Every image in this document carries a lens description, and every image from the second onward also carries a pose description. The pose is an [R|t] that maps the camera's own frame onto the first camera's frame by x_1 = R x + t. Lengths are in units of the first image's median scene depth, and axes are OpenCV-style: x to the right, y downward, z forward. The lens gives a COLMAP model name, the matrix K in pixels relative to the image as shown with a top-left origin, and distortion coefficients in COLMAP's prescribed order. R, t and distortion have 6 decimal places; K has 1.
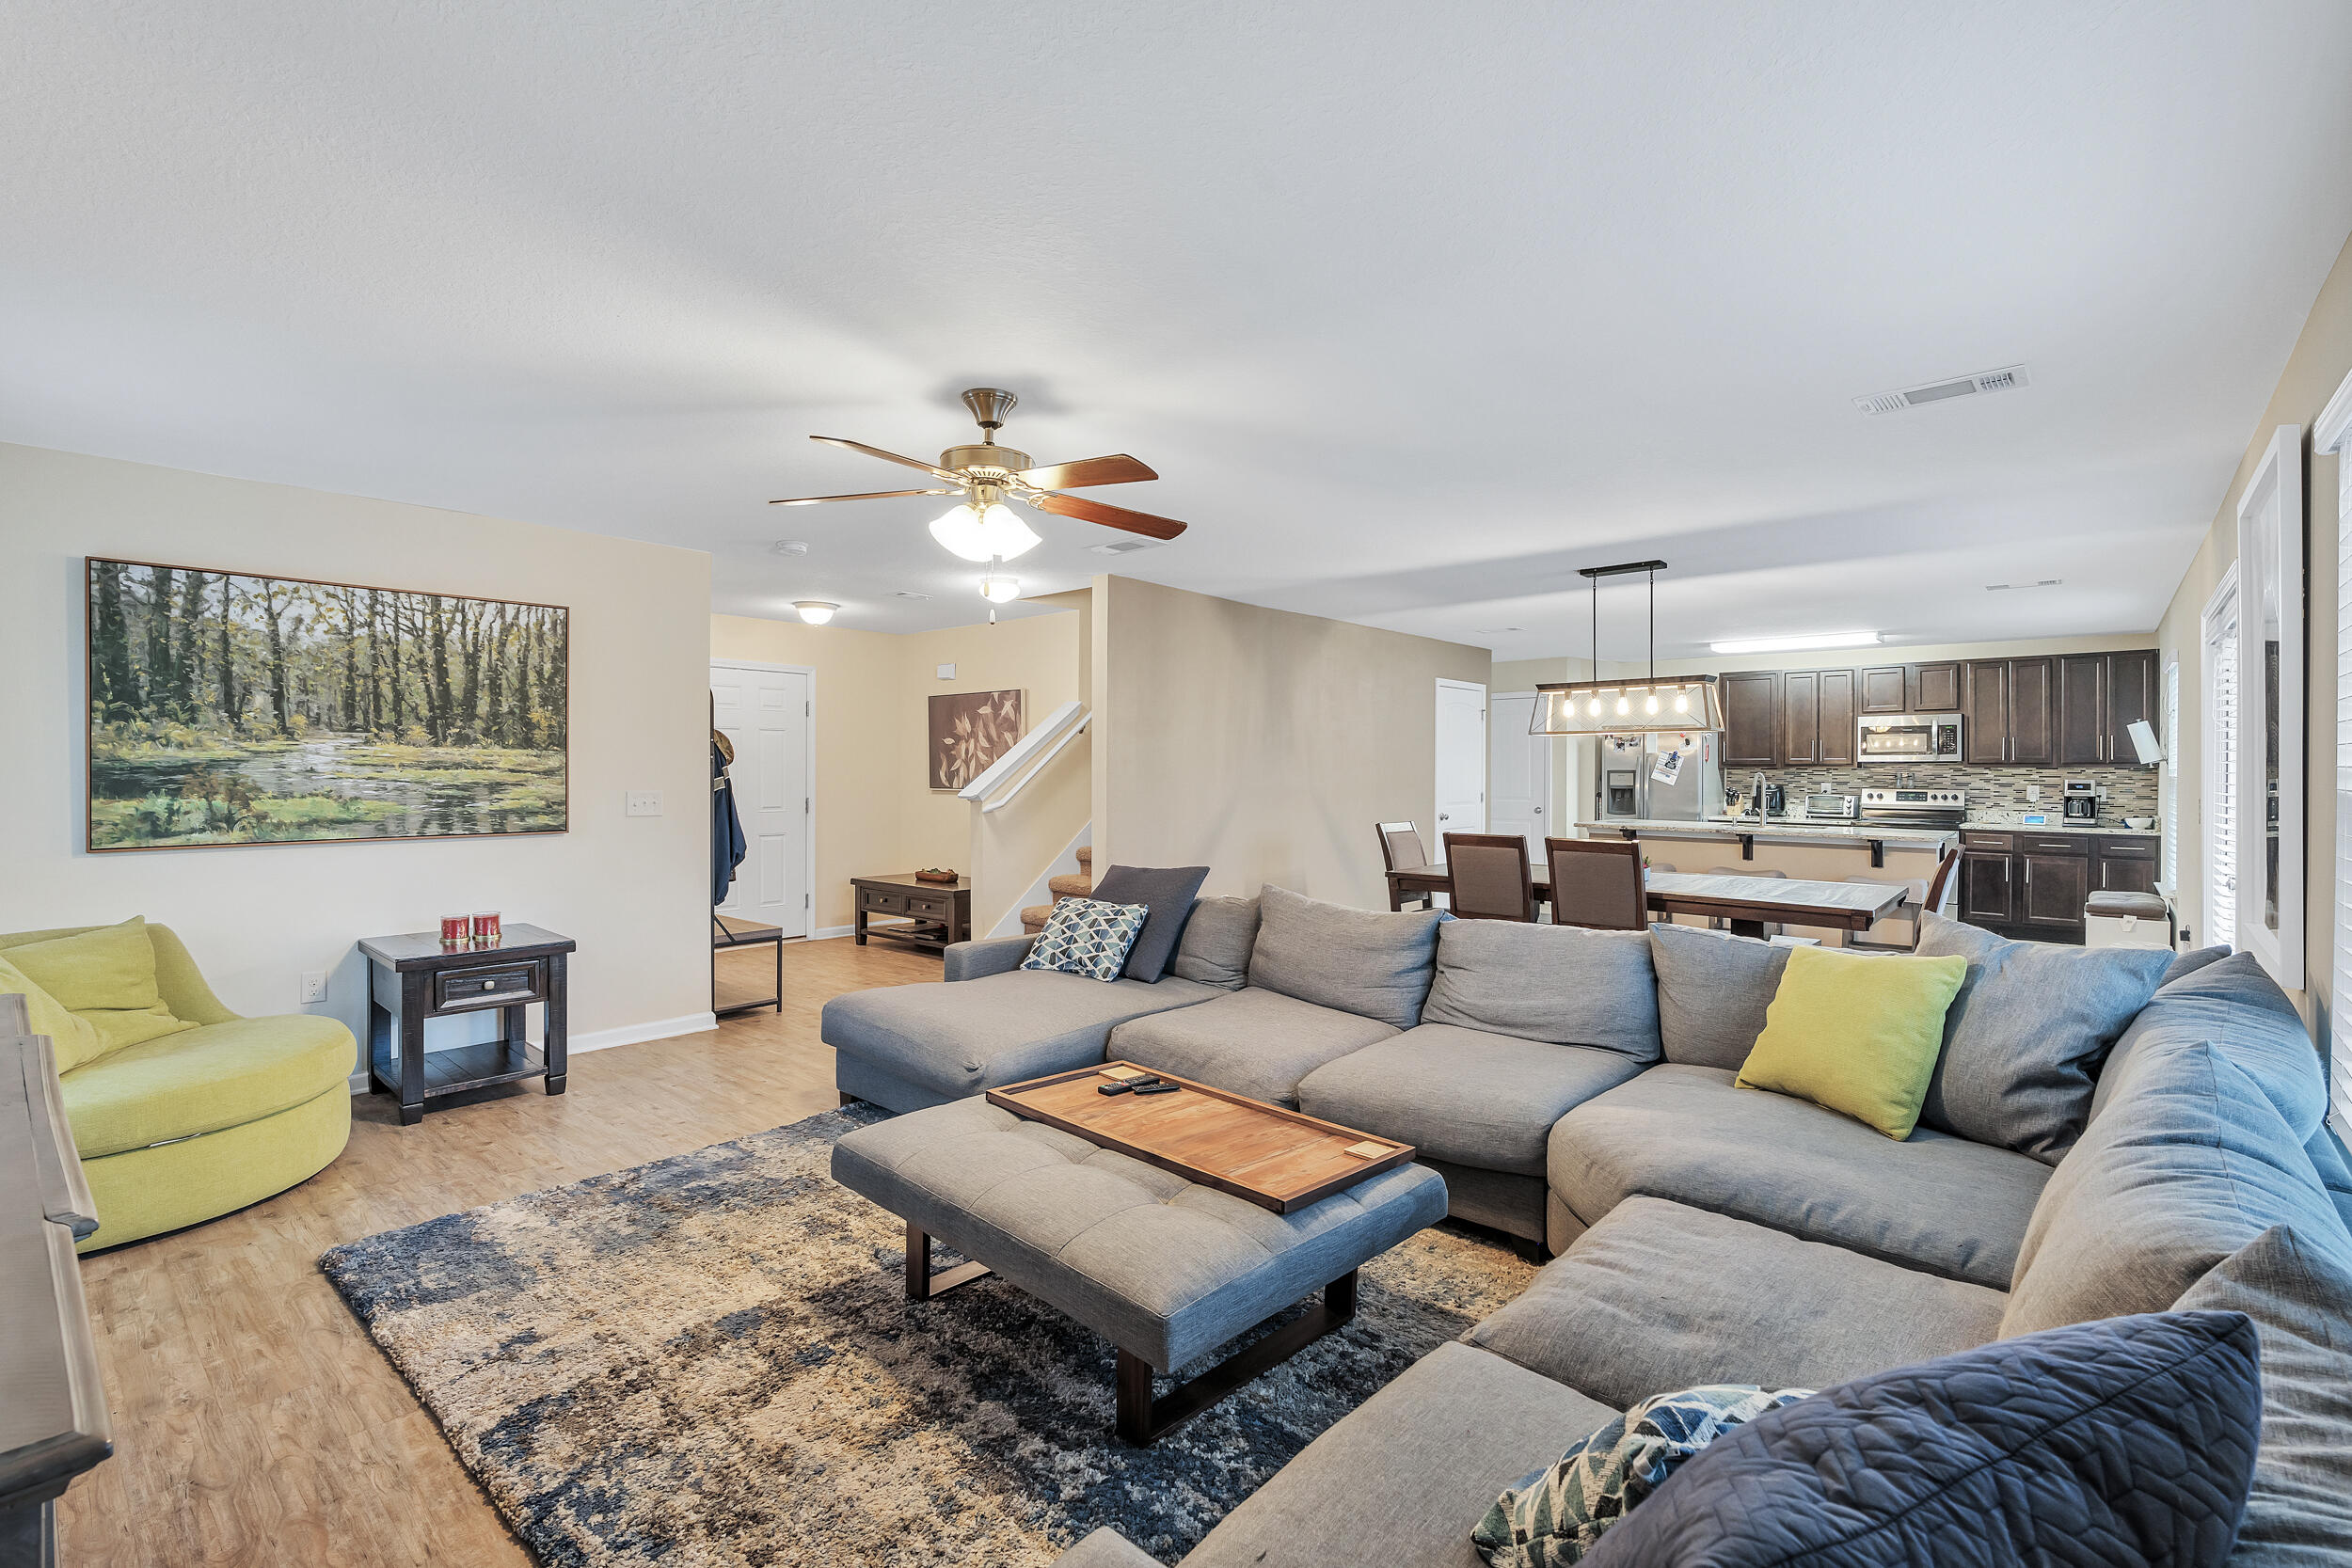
lens RADIAL K [[1057.4, 0, 1182.6], [0, 1057.4, 776.3], [0, 0, 1]] dist [-0.008319, 0.002021]
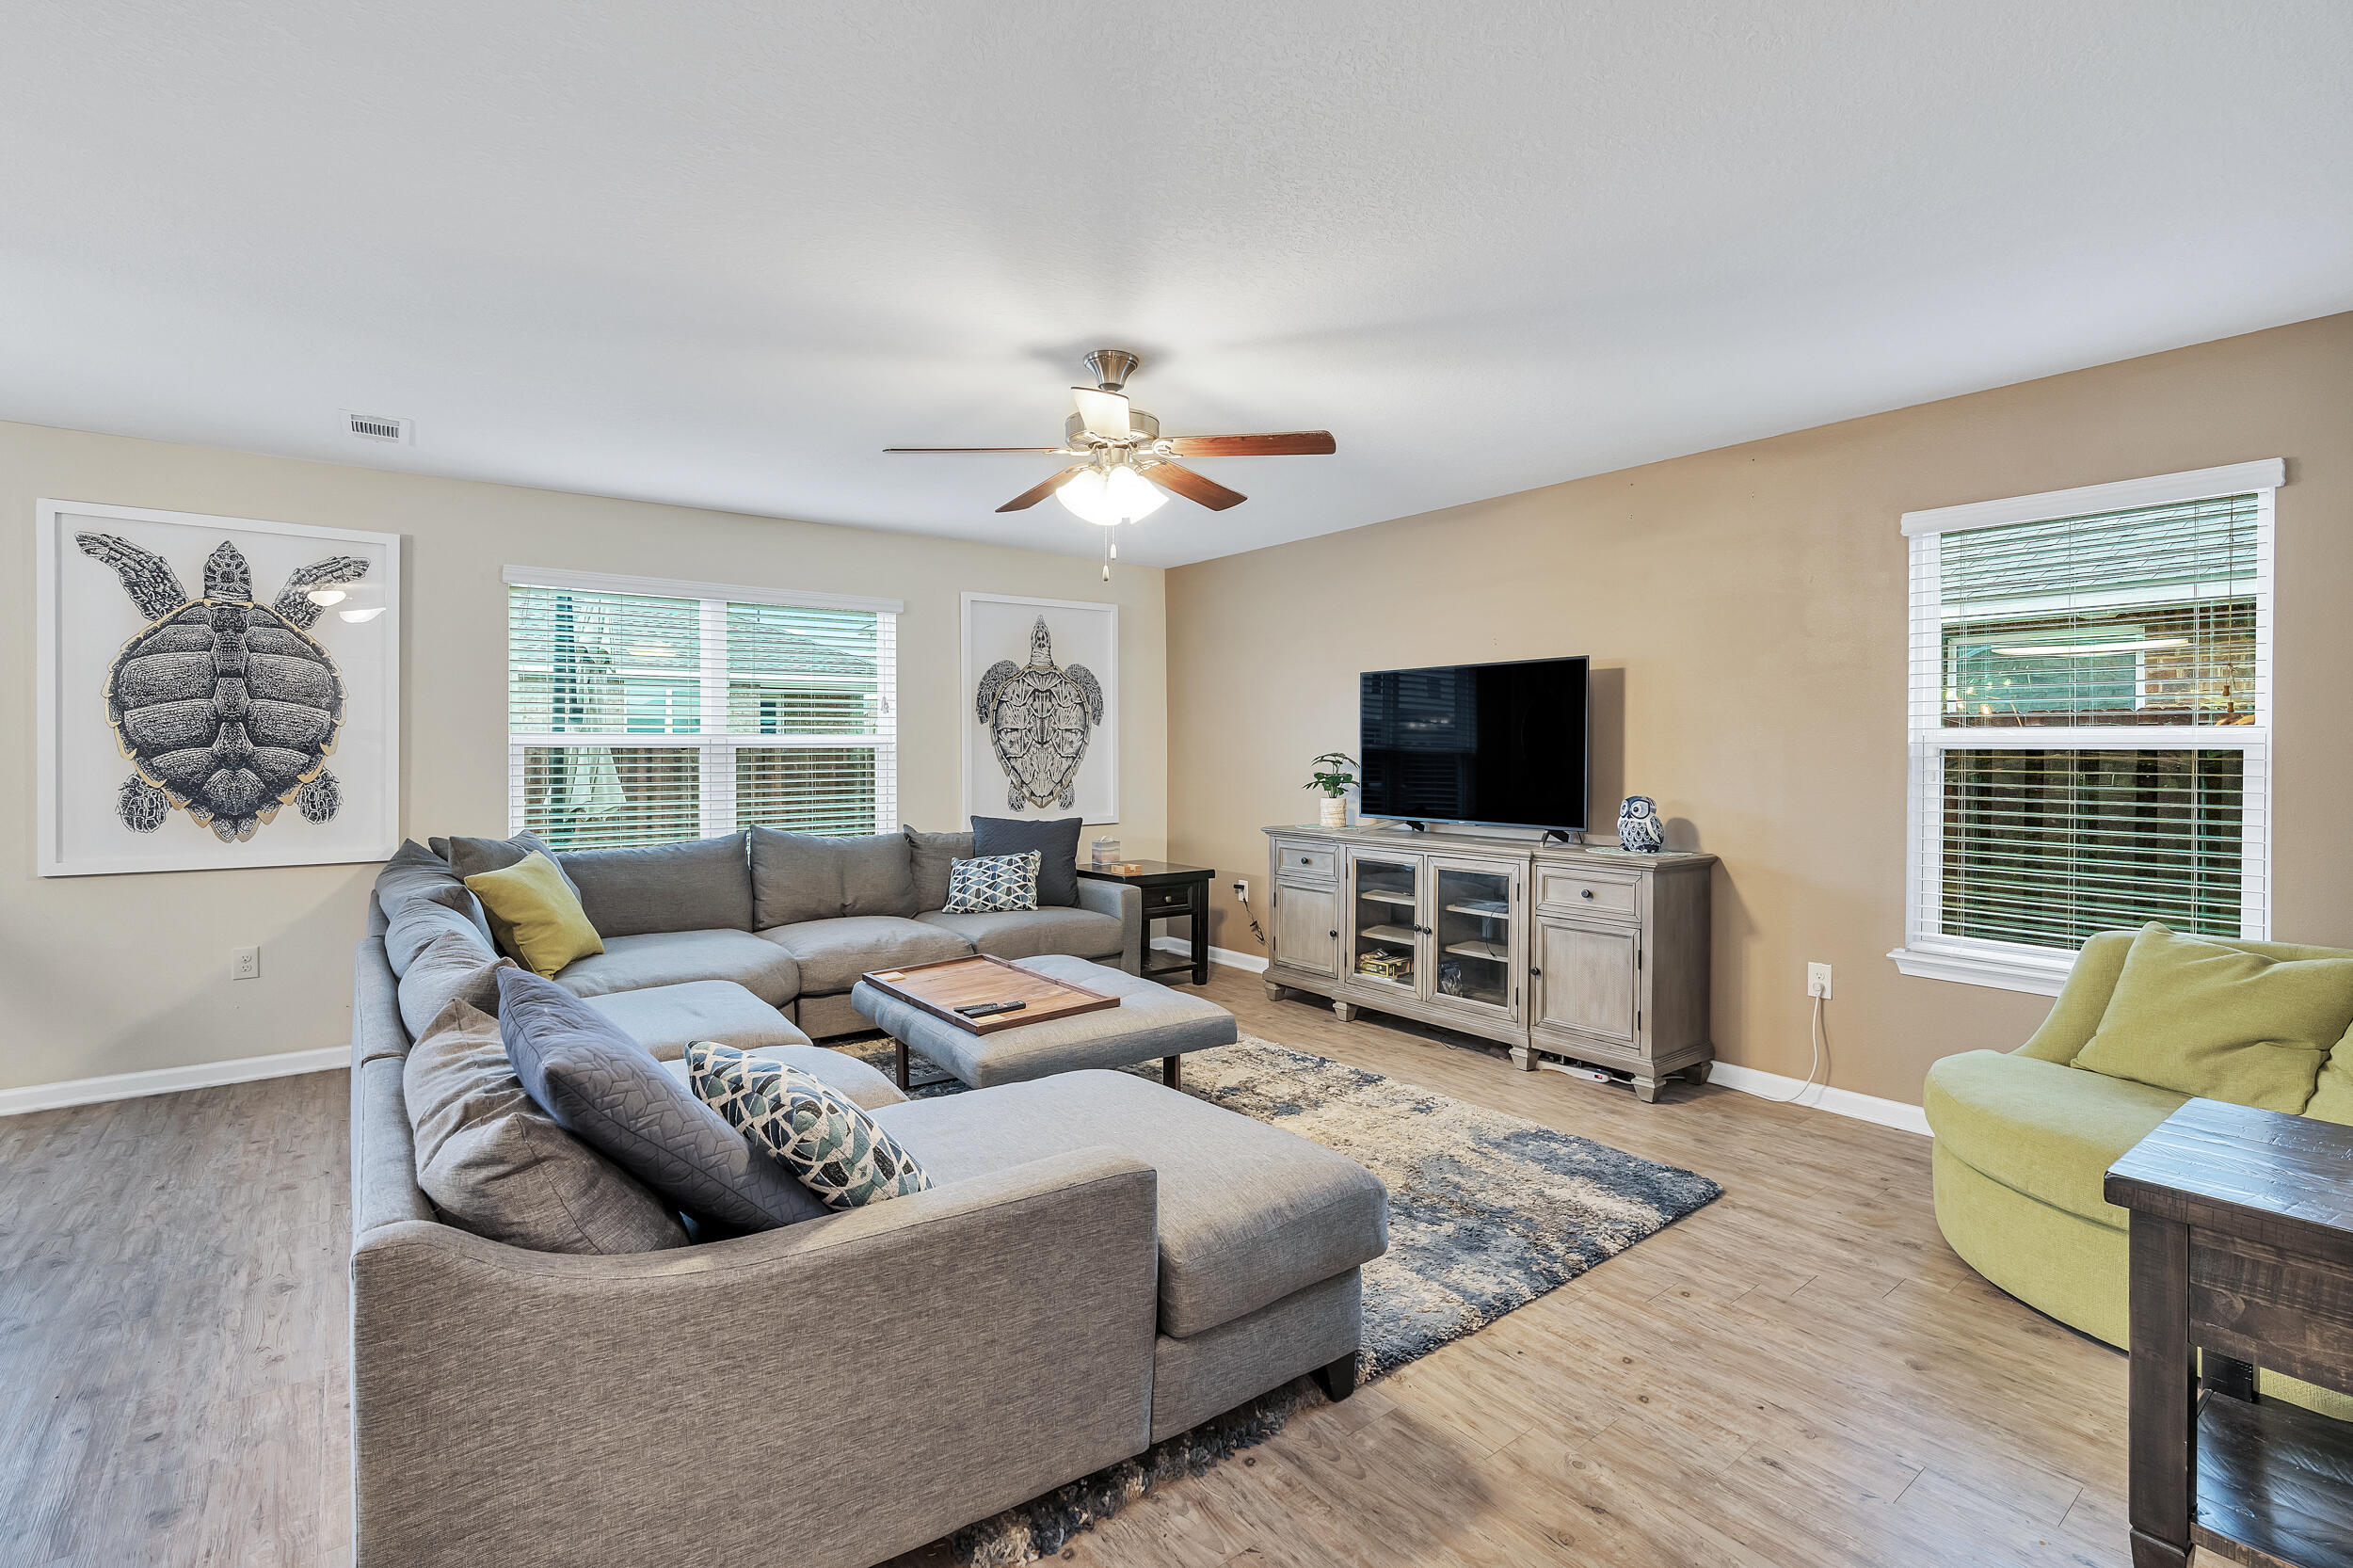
lens RADIAL K [[1076.9, 0, 1179.0], [0, 1076.9, 753.6], [0, 0, 1]] dist [-0.010014, 0.002949]
pose [[-0.981034, -0.004759, 0.193776, -0.288106], [-0.002316, 0.999915, 0.012829, 0.000478], [-0.193820, 0.012137, -0.980962, 1.290004]]
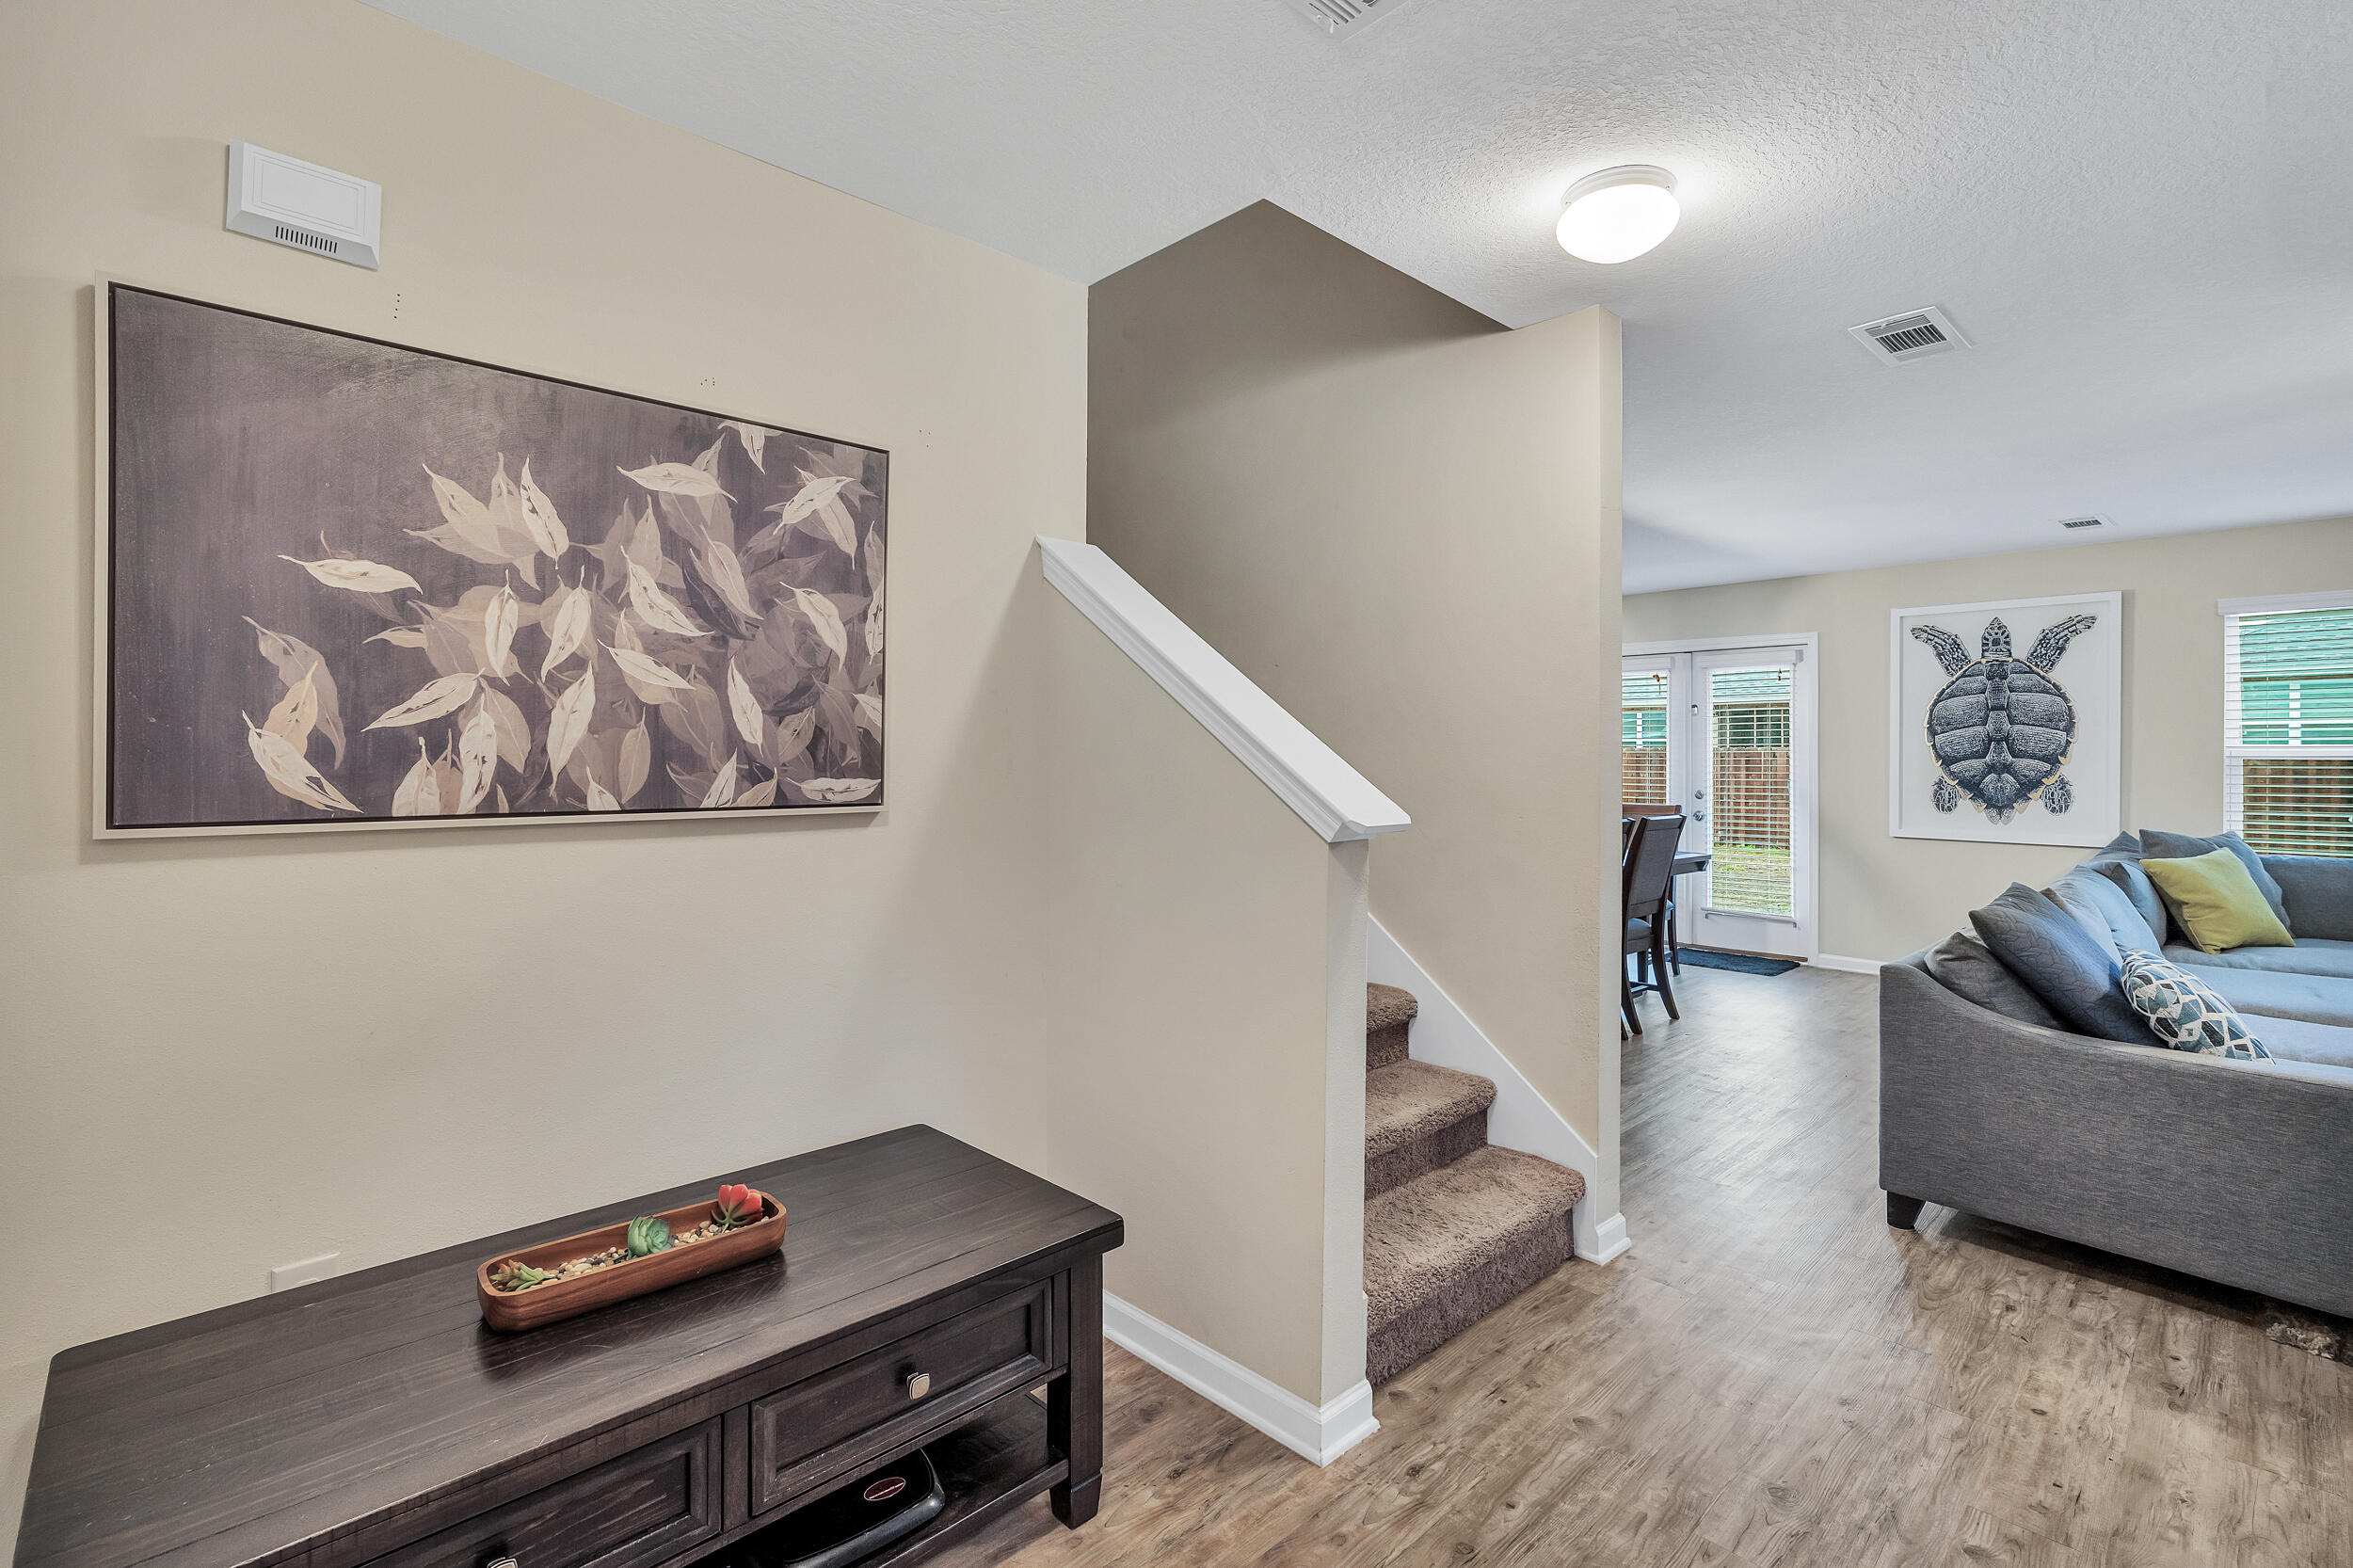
lens RADIAL K [[1081.4, 0, 1213.7], [0, 1081.4, 762.4], [0, 0, 1]] dist [0.001367, -0.000138]
pose [[0.069505, -0.006496, 0.997560, -0.696170], [0.004401, 0.999971, 0.006205, 0.000631], [-0.997572, 0.003959, 0.069532, 1.418606]]
